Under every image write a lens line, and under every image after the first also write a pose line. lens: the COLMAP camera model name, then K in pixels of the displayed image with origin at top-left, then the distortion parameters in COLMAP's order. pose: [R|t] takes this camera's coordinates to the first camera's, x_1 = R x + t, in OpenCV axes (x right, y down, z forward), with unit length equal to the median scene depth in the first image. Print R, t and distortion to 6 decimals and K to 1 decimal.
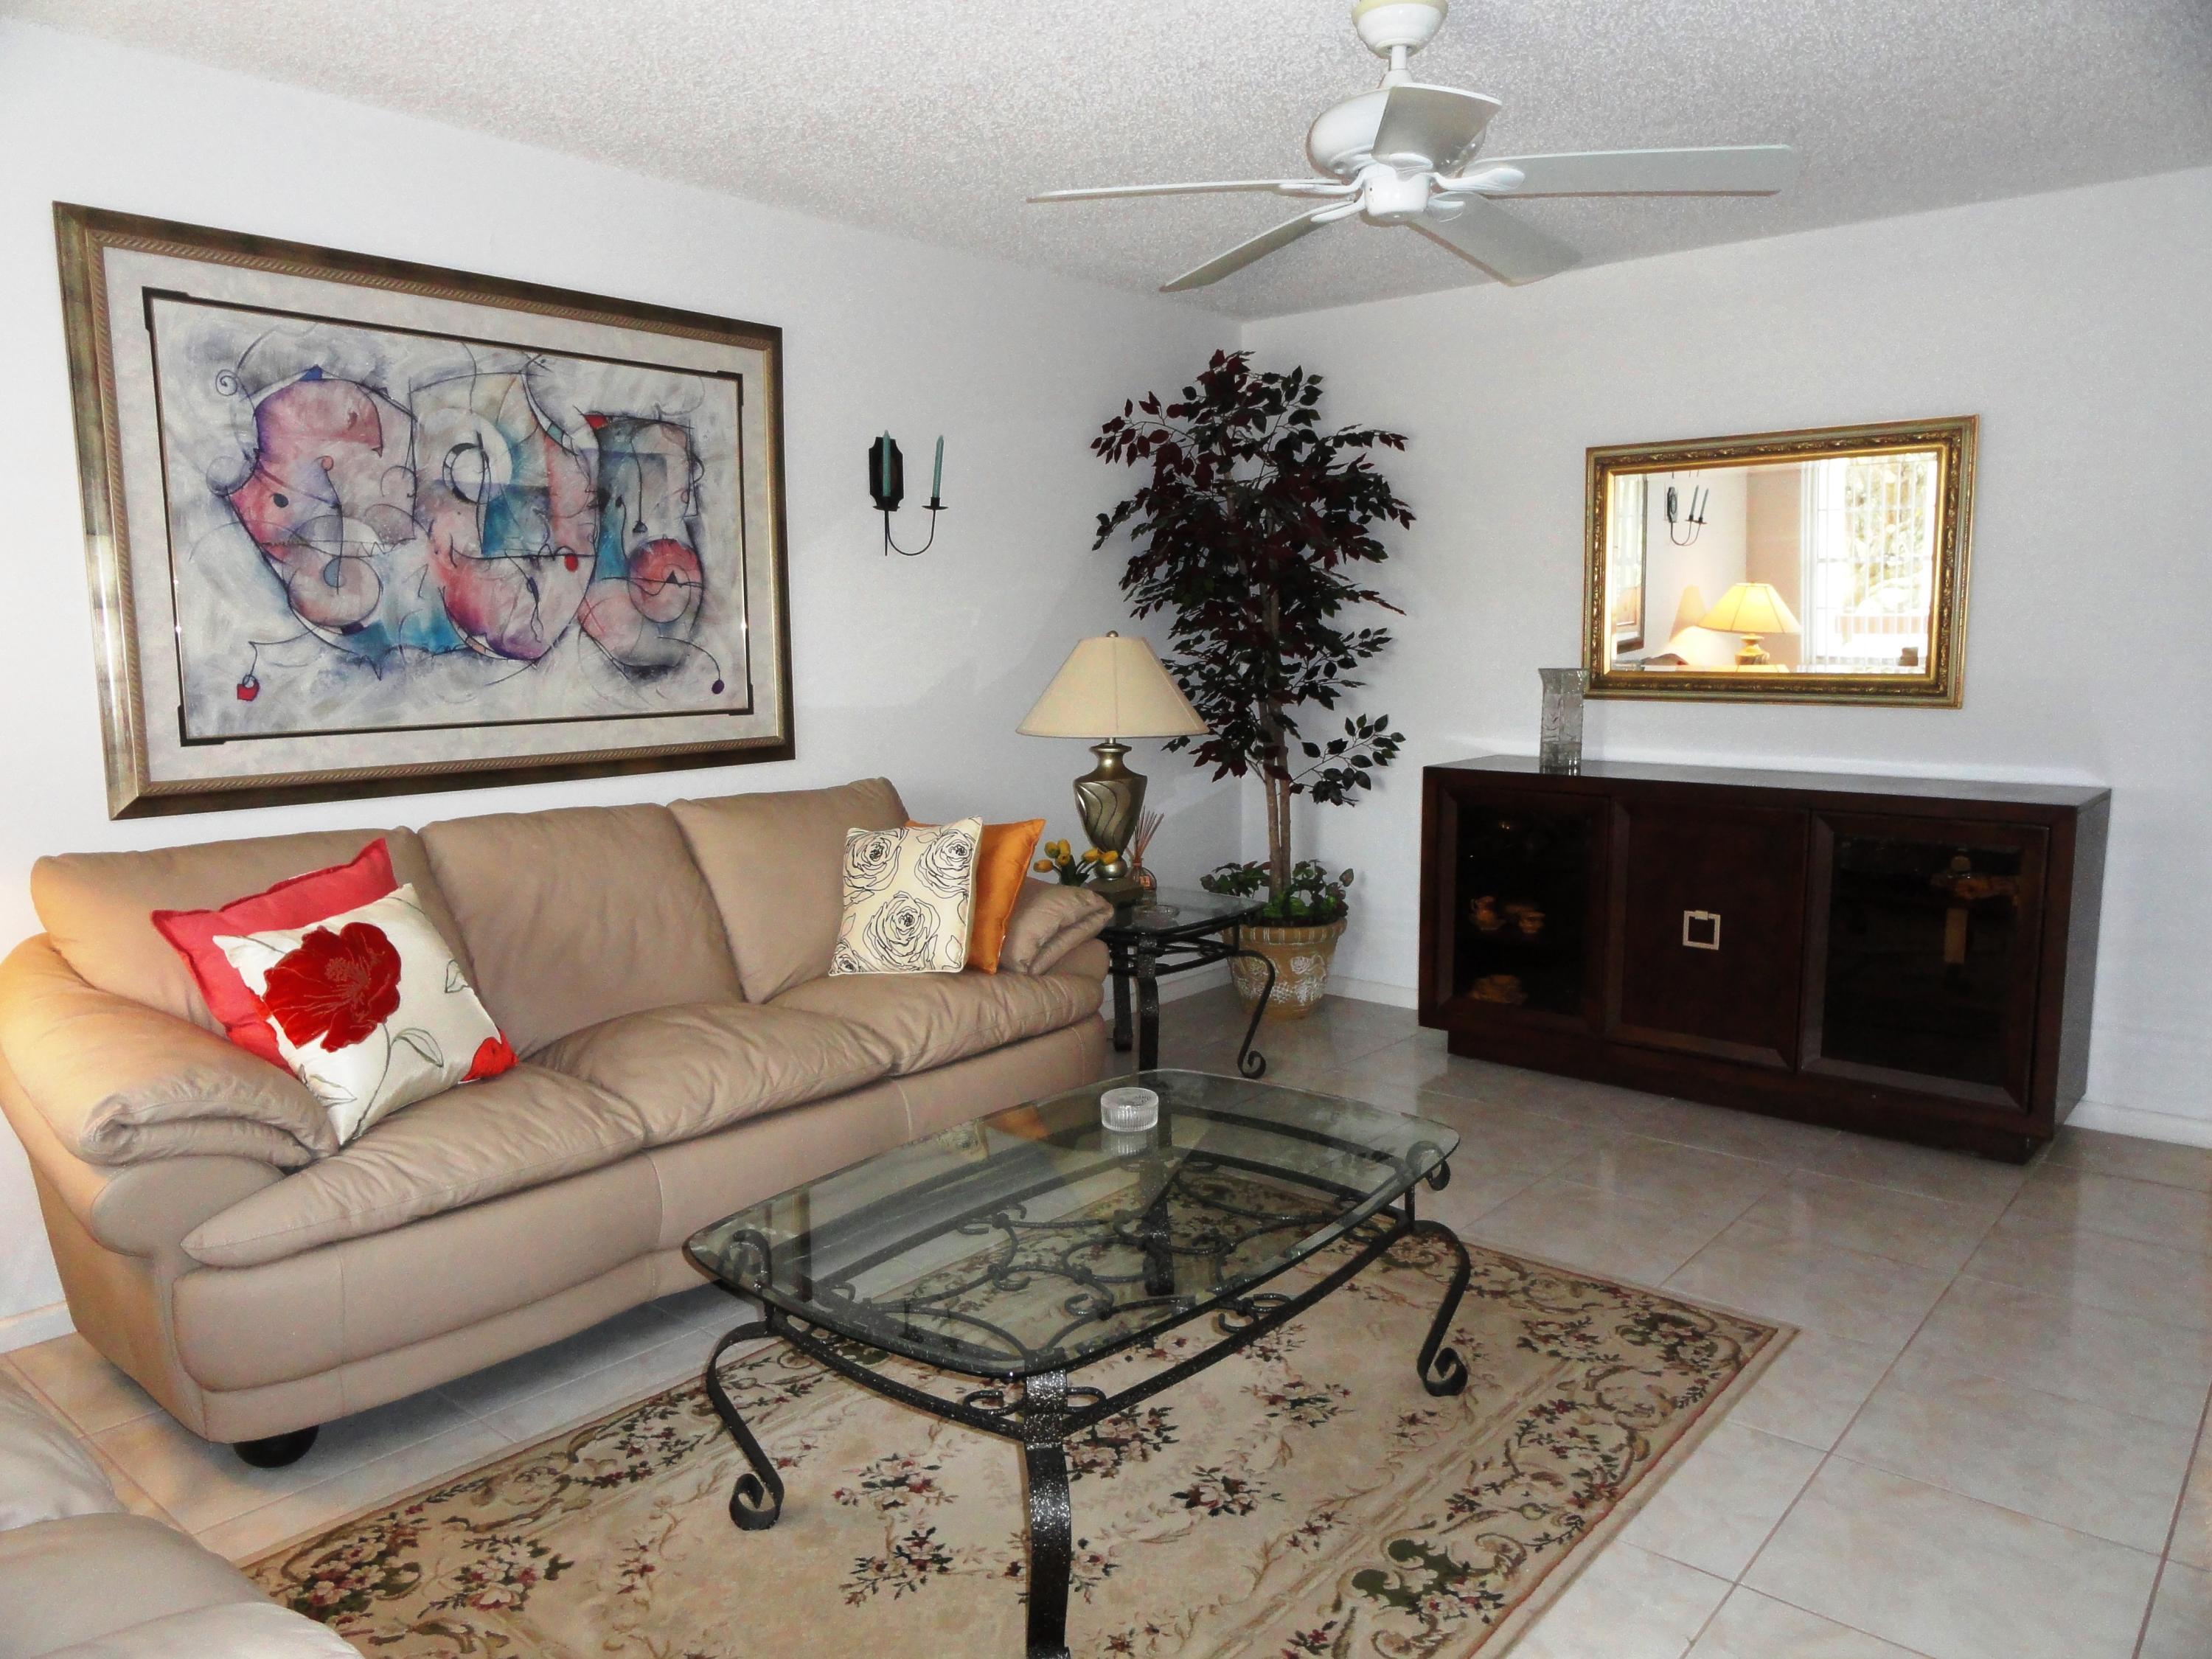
lens RADIAL K [[1552.5, 0, 1103.2], [0, 1552.5, 824.8], [0, 0, 1]] dist [0.001807, -0.000570]
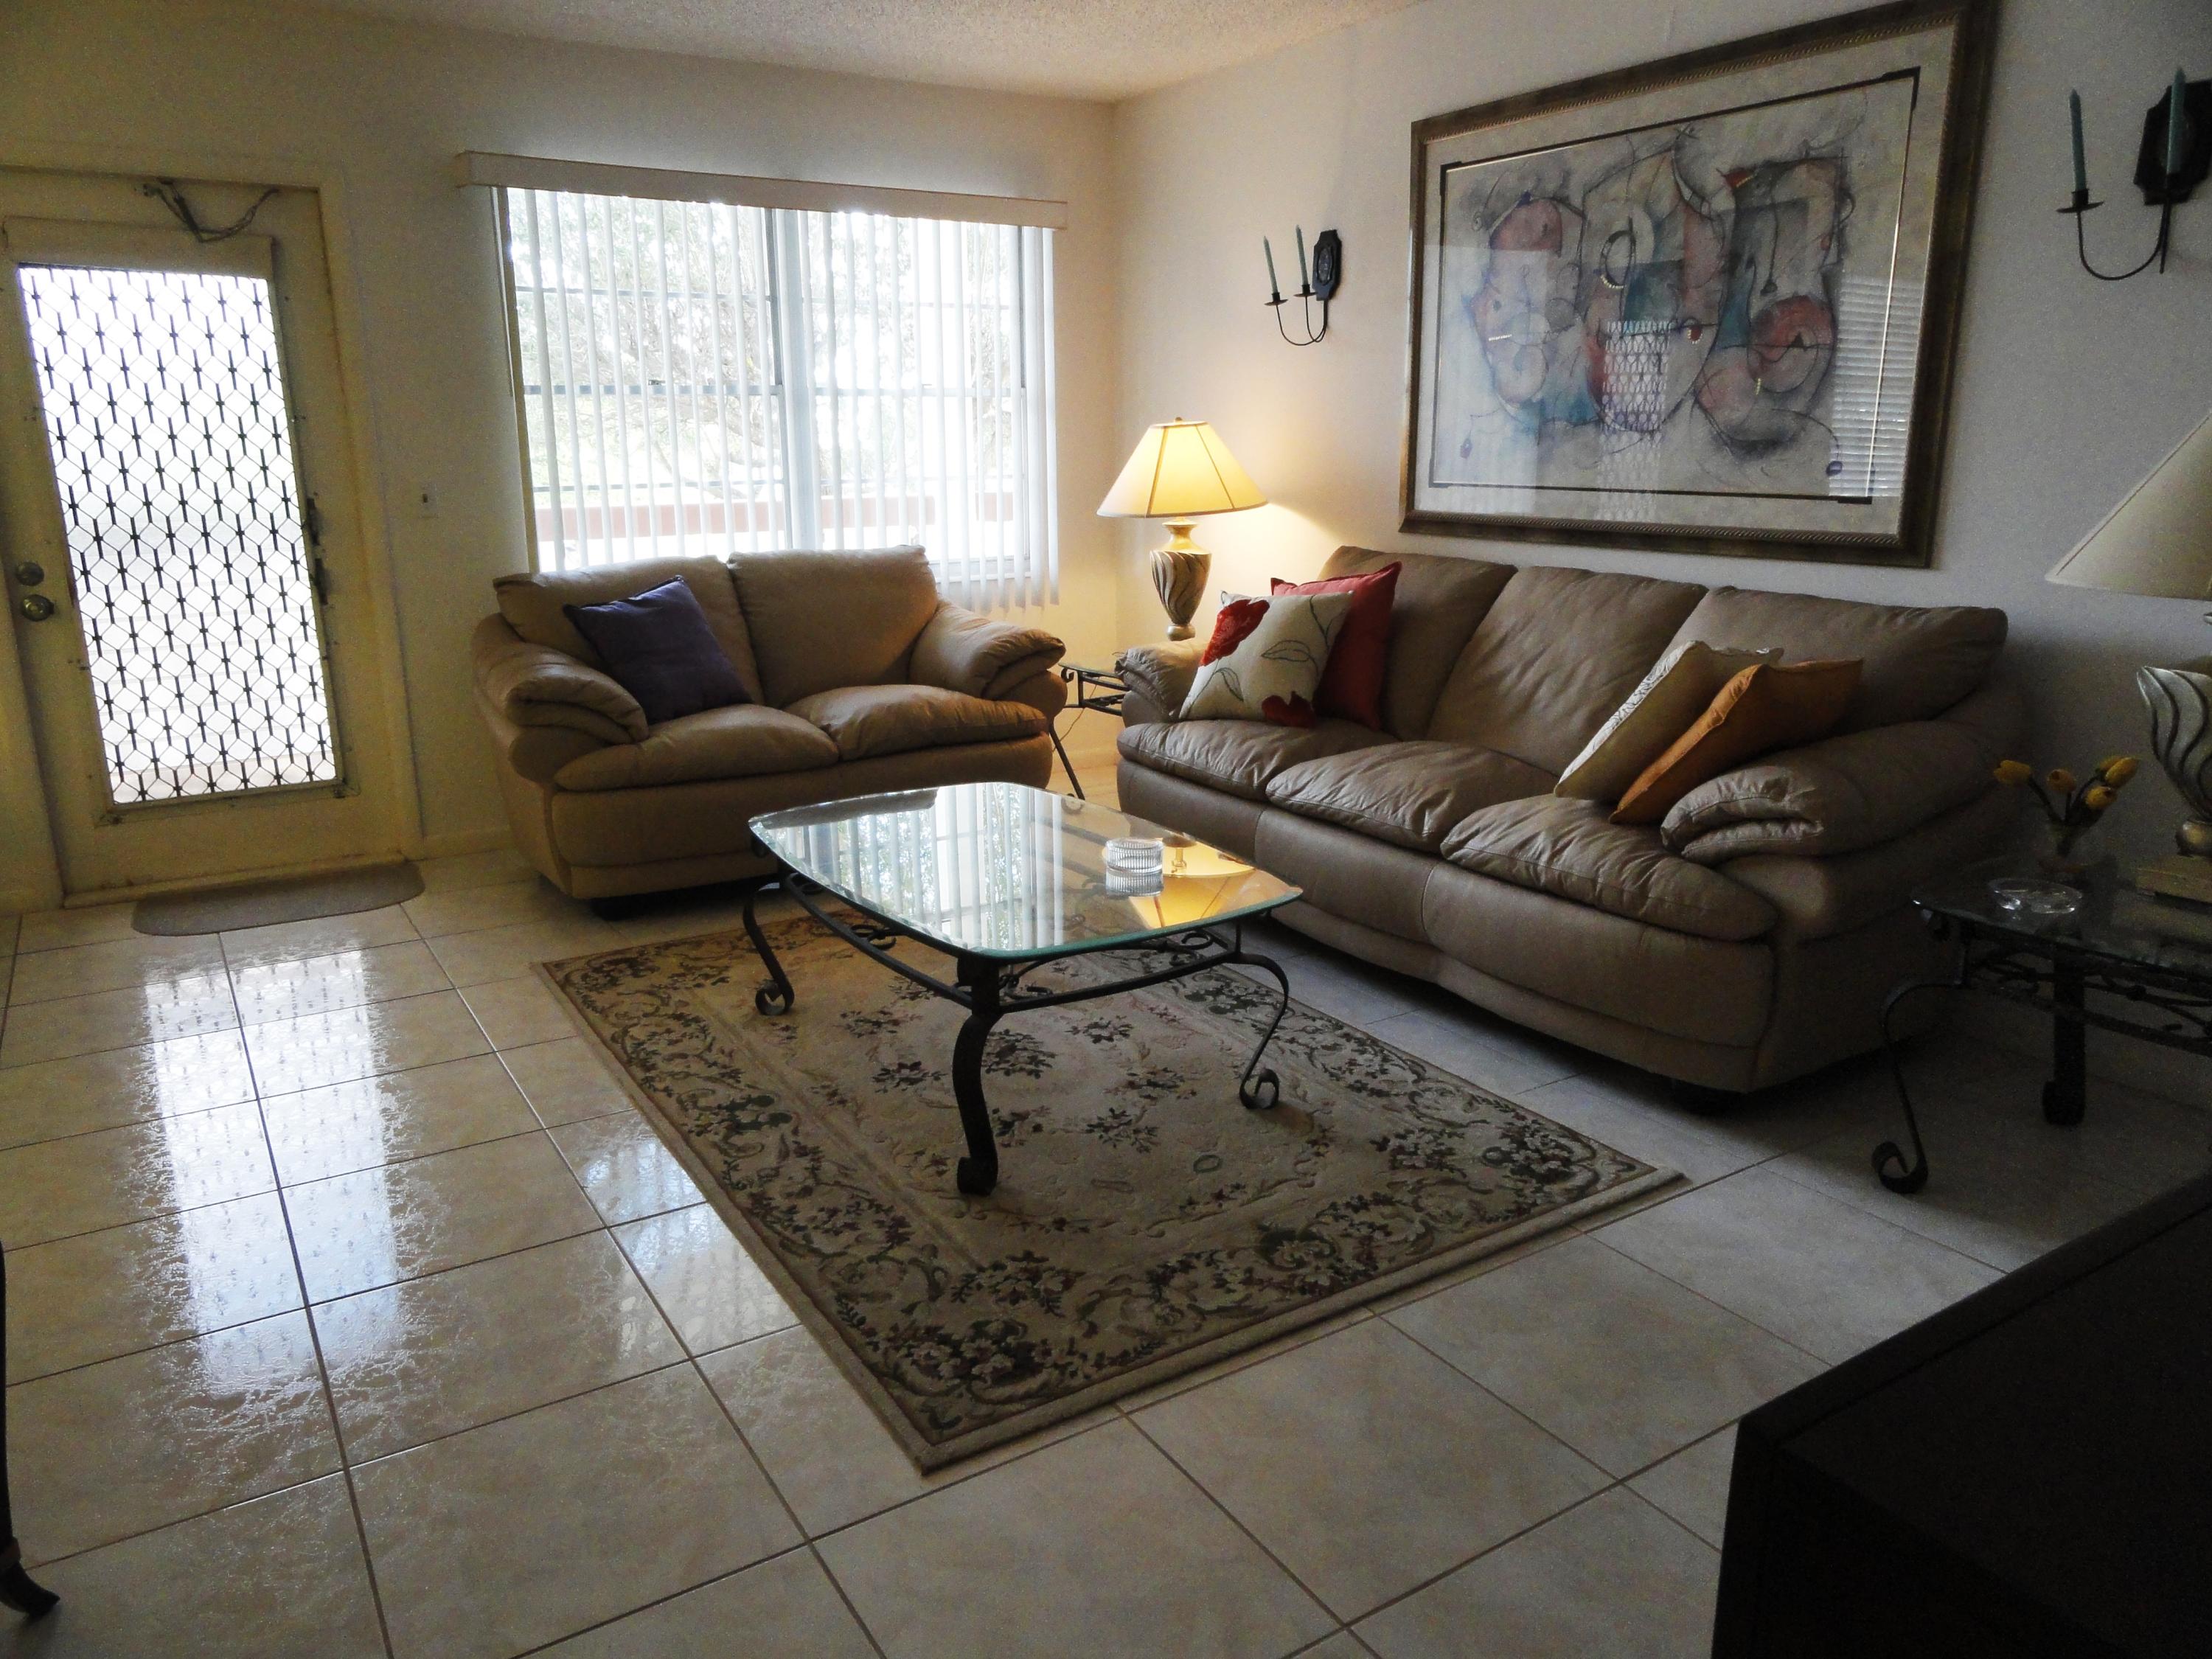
lens RADIAL K [[1552.5, 0, 1103.5], [0, 1552.5, 833.2], [0, 0, 1]] dist [0.001807, -0.000570]
pose [[-0.303430, 0.249055, -0.919729, 0.786381], [-0.109350, 0.949758, 0.293262, -0.115113], [0.946558, 0.189557, -0.260951, 0.966027]]
